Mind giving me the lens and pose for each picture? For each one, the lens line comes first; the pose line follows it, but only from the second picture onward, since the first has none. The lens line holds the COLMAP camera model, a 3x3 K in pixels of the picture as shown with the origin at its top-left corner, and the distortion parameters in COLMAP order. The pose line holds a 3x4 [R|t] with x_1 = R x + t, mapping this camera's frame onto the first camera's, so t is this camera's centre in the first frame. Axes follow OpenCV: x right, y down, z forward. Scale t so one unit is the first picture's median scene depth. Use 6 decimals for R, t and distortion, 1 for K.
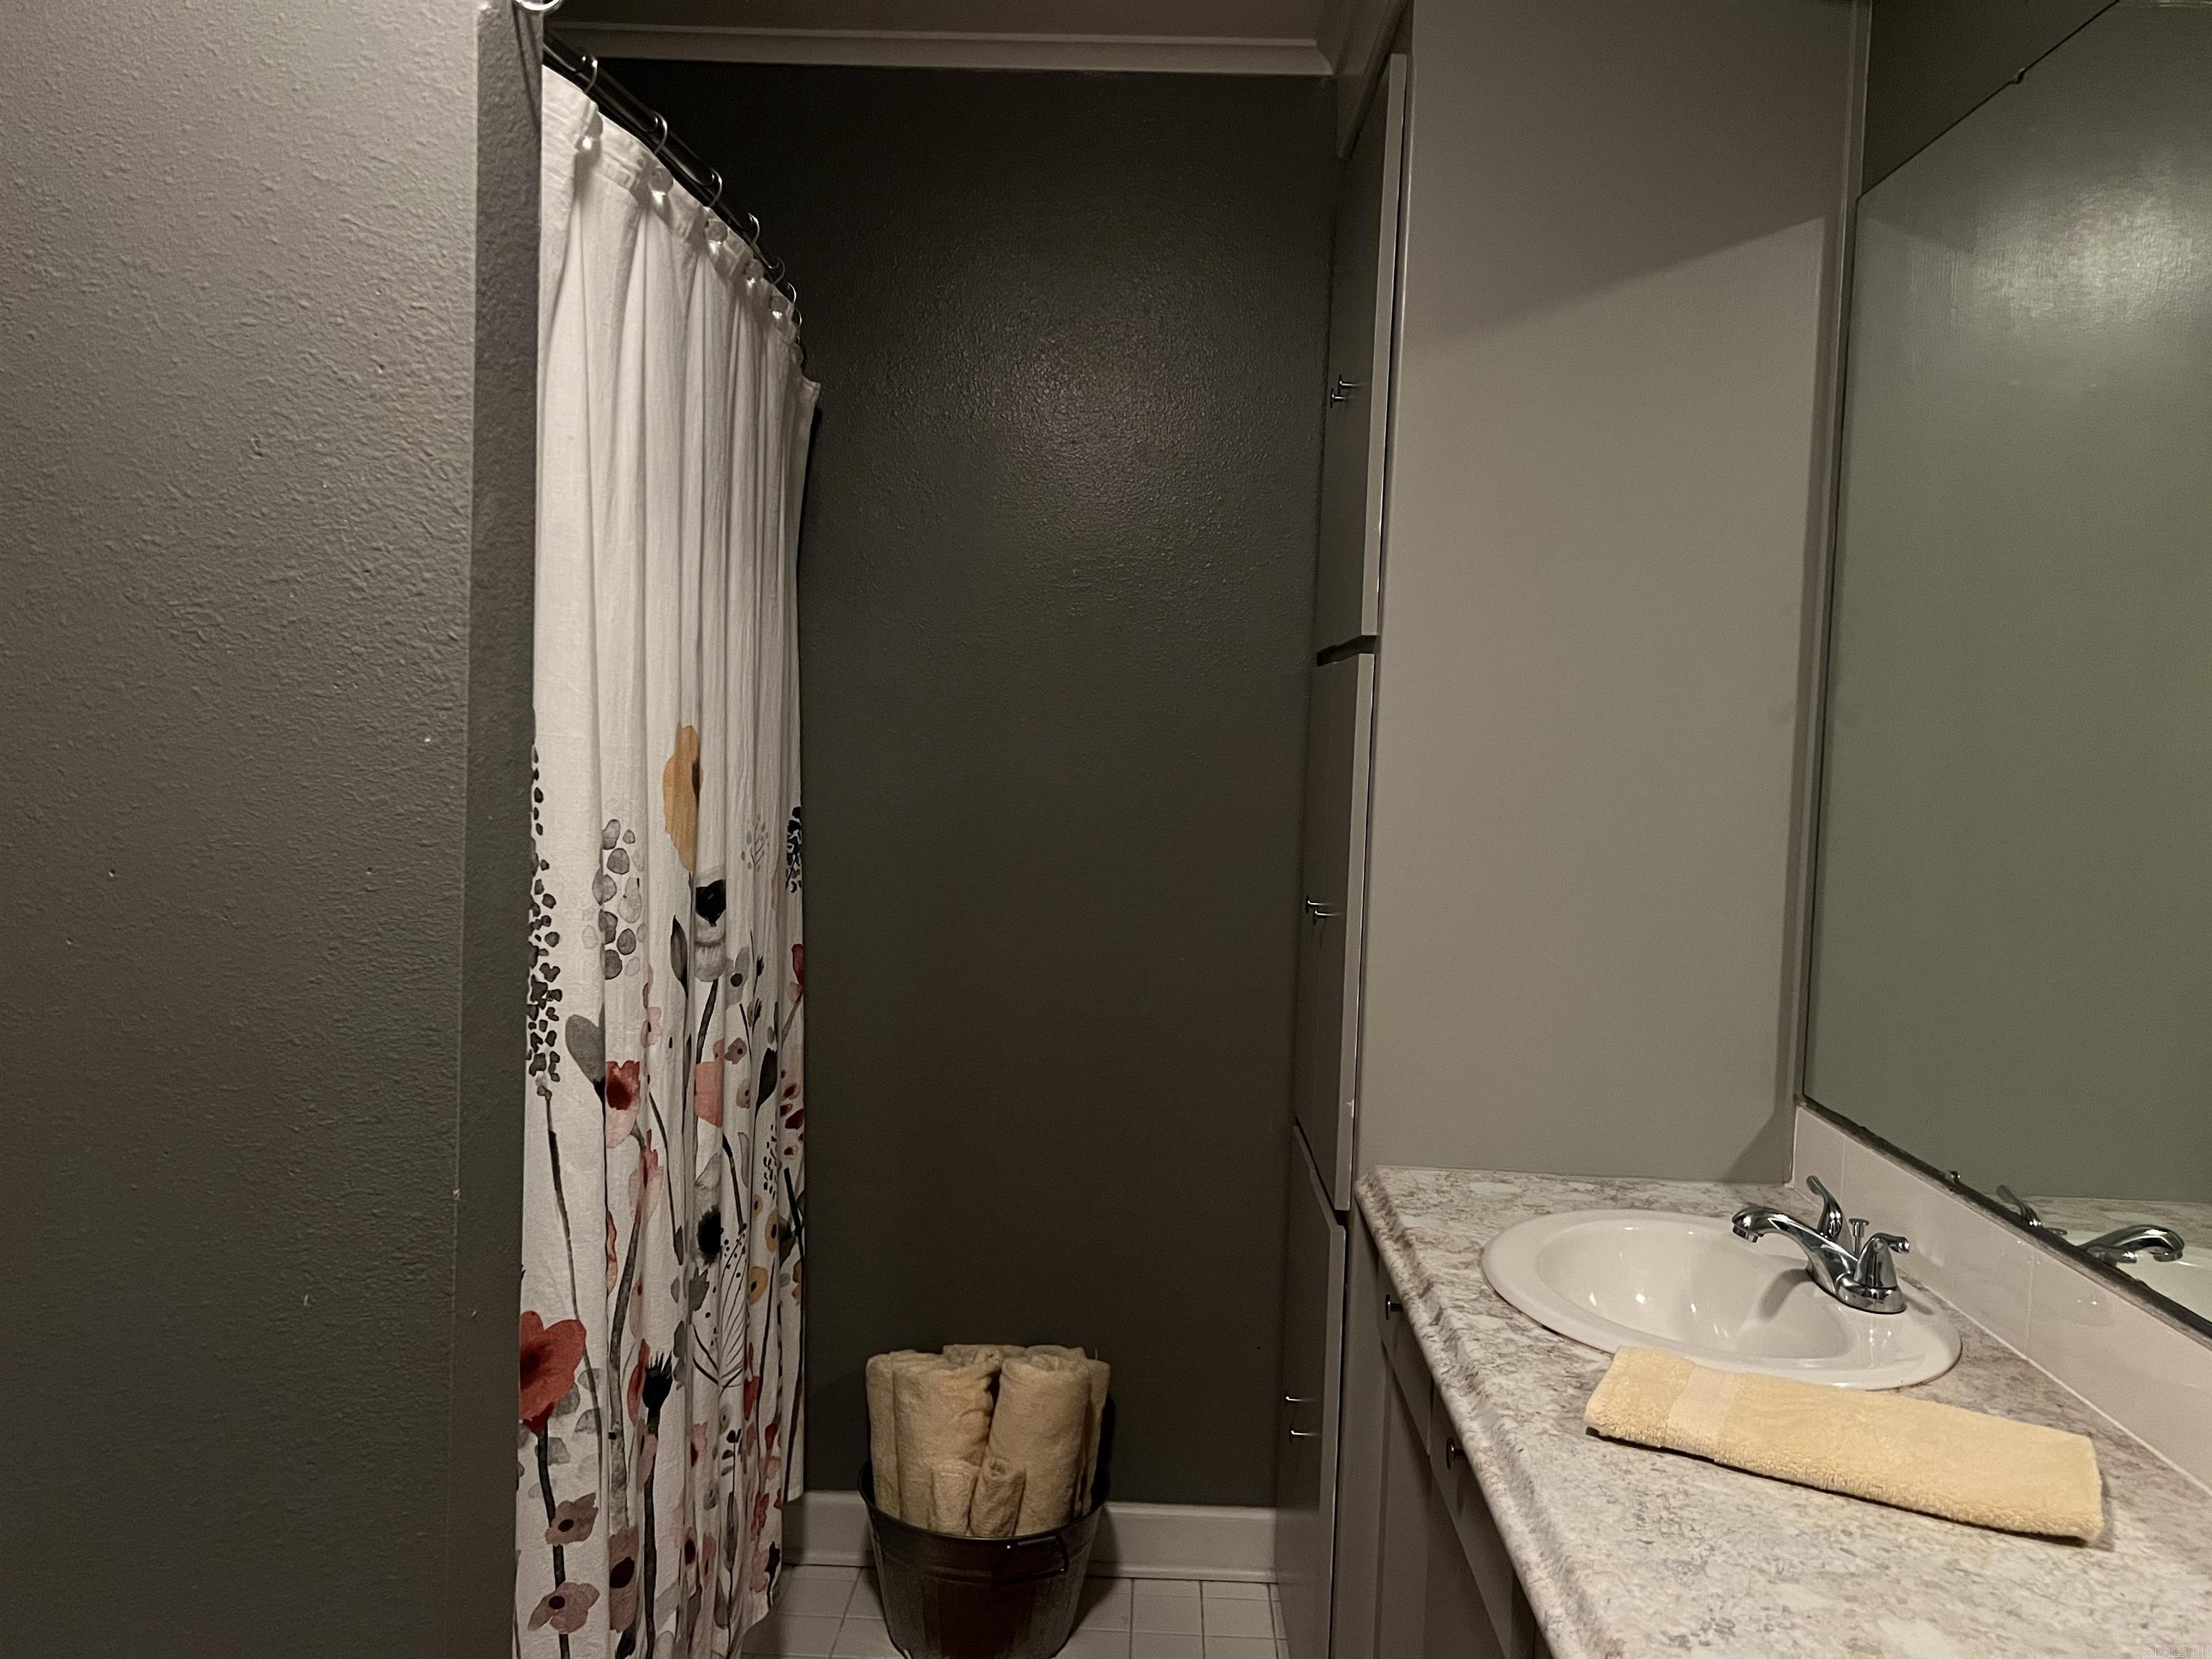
lens RADIAL K [[1670.2, 0, 1112.6], [0, 1670.2, 836.0], [0, 0, 1]] dist [0.058934, -0.048948]
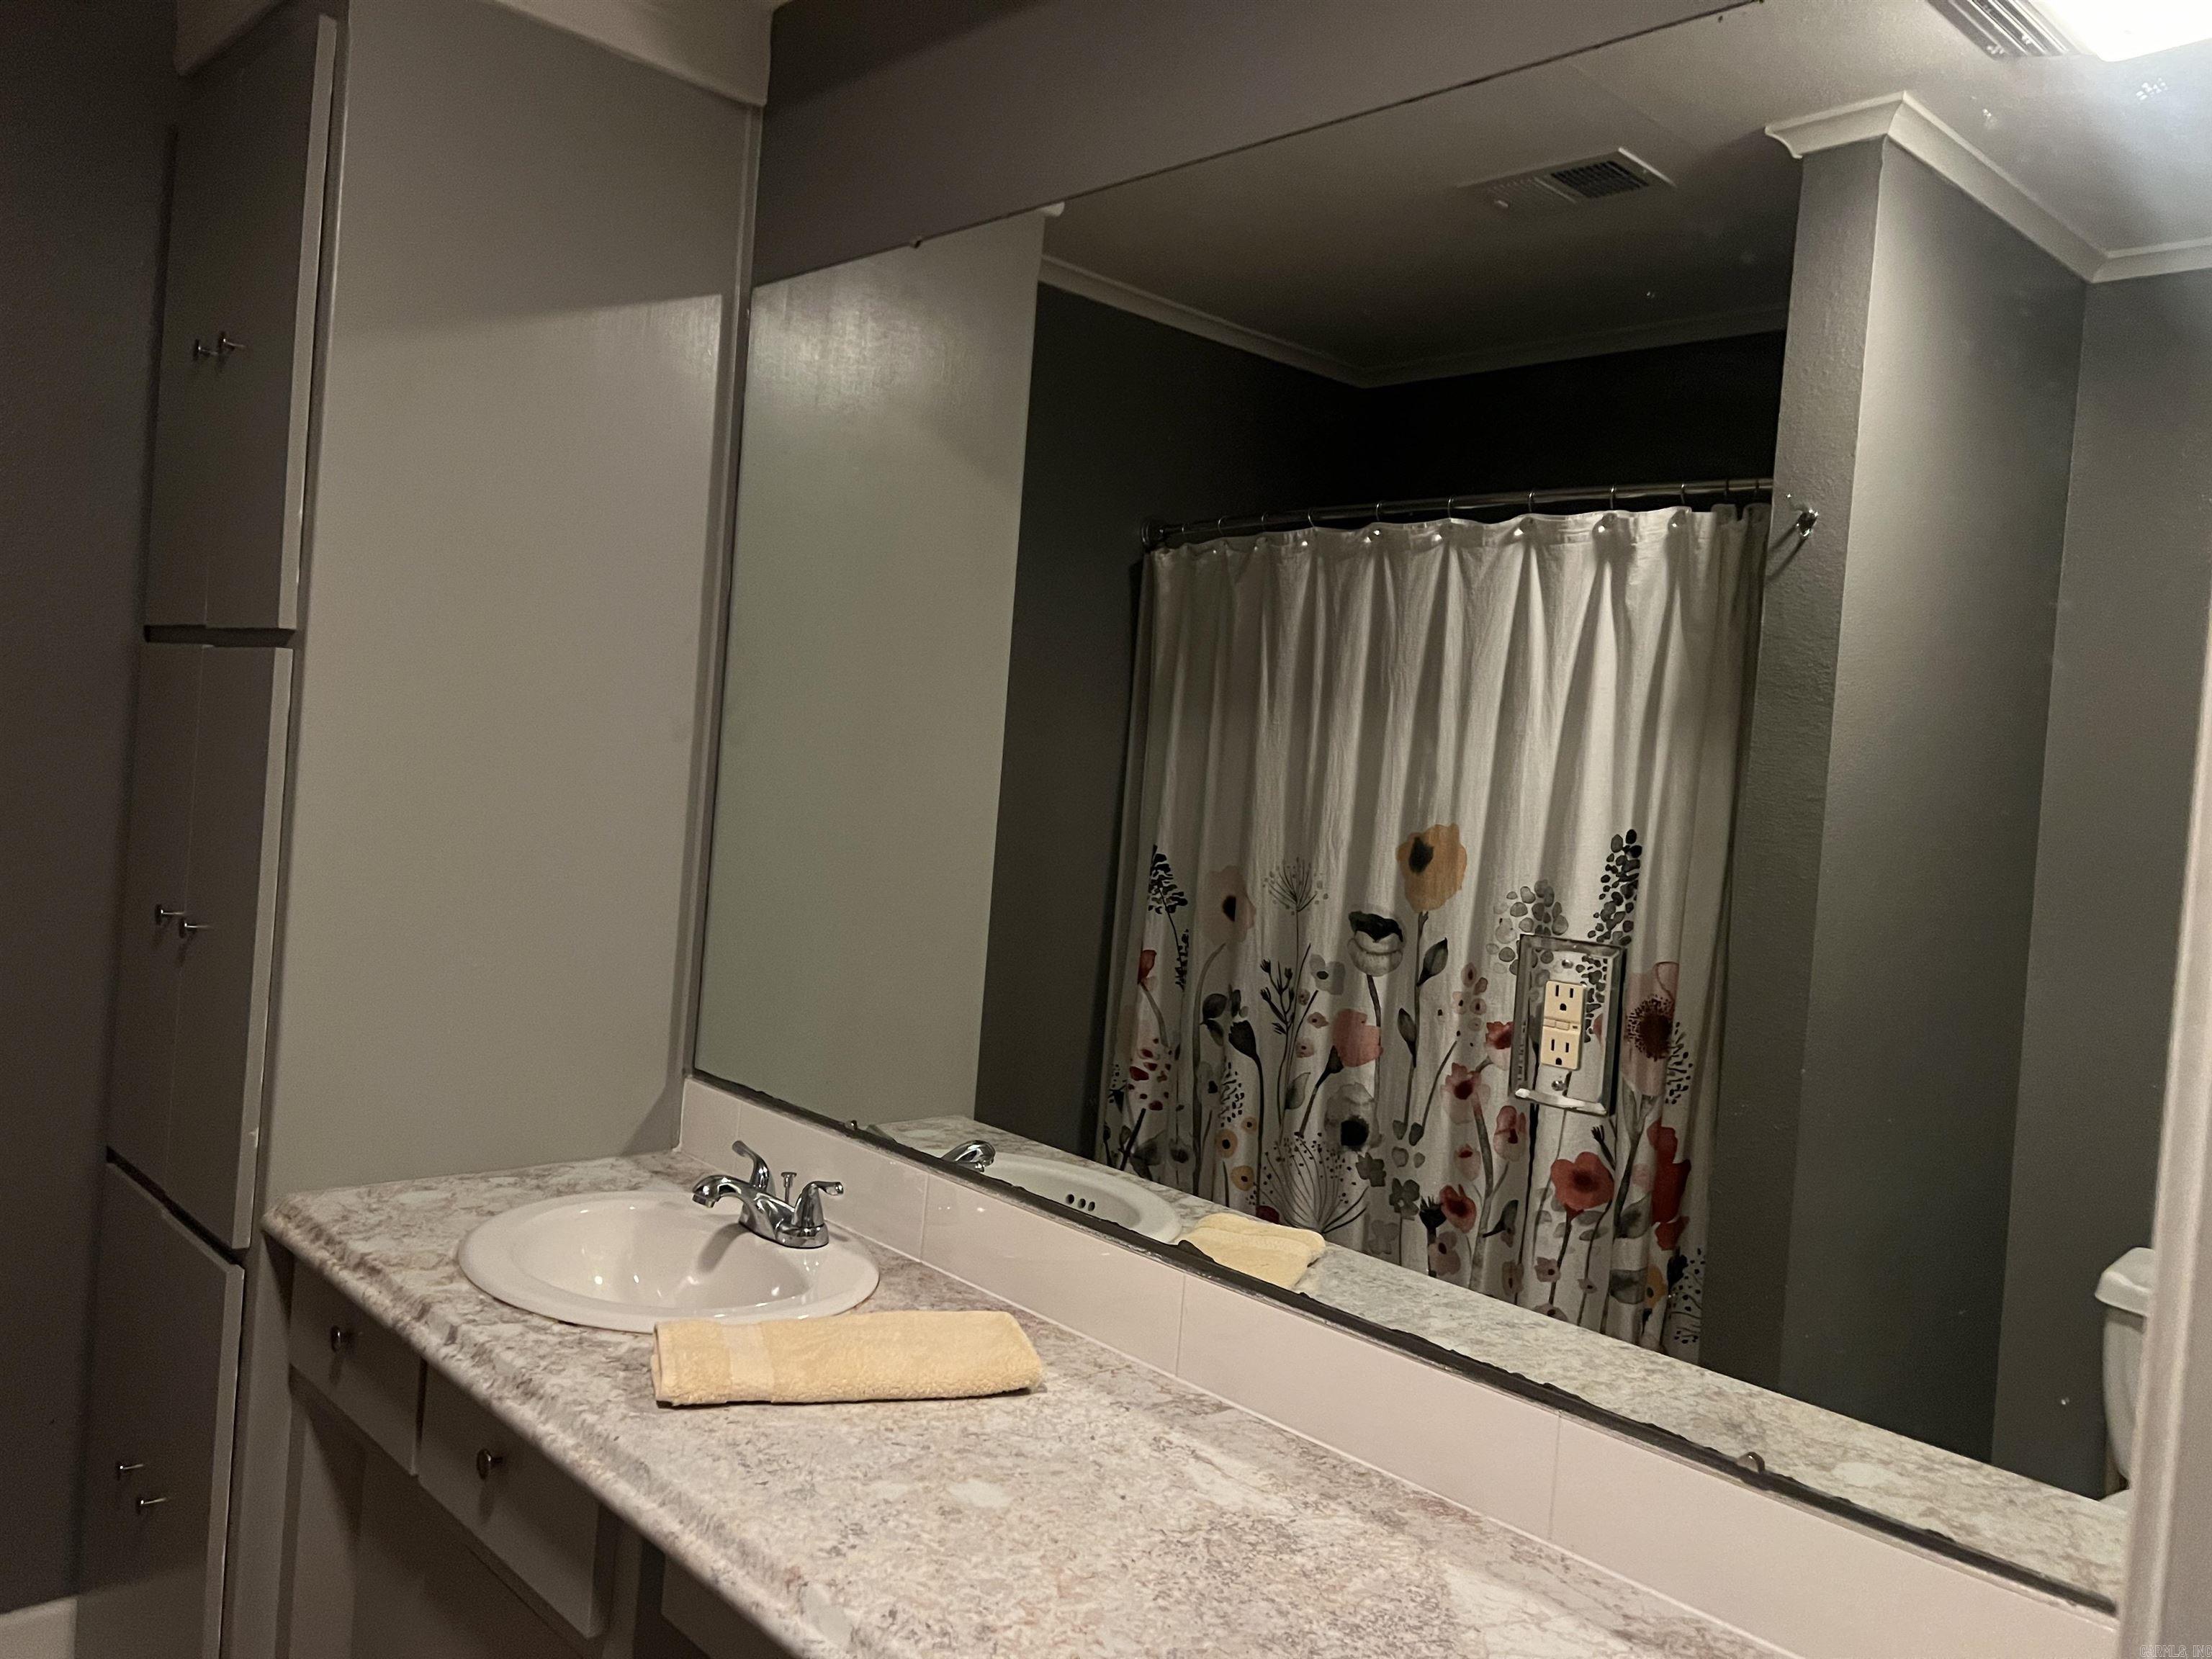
lens RADIAL K [[1670.2, 0, 1105.7], [0, 1670.2, 819.1], [0, 0, 1]] dist [0.058934, -0.048948]
pose [[0.714334, -0.002076, 0.699802, -0.238357], [-0.011480, 0.999826, 0.014685, -0.043388], [-0.699711, -0.018523, 0.714186, 0.009715]]
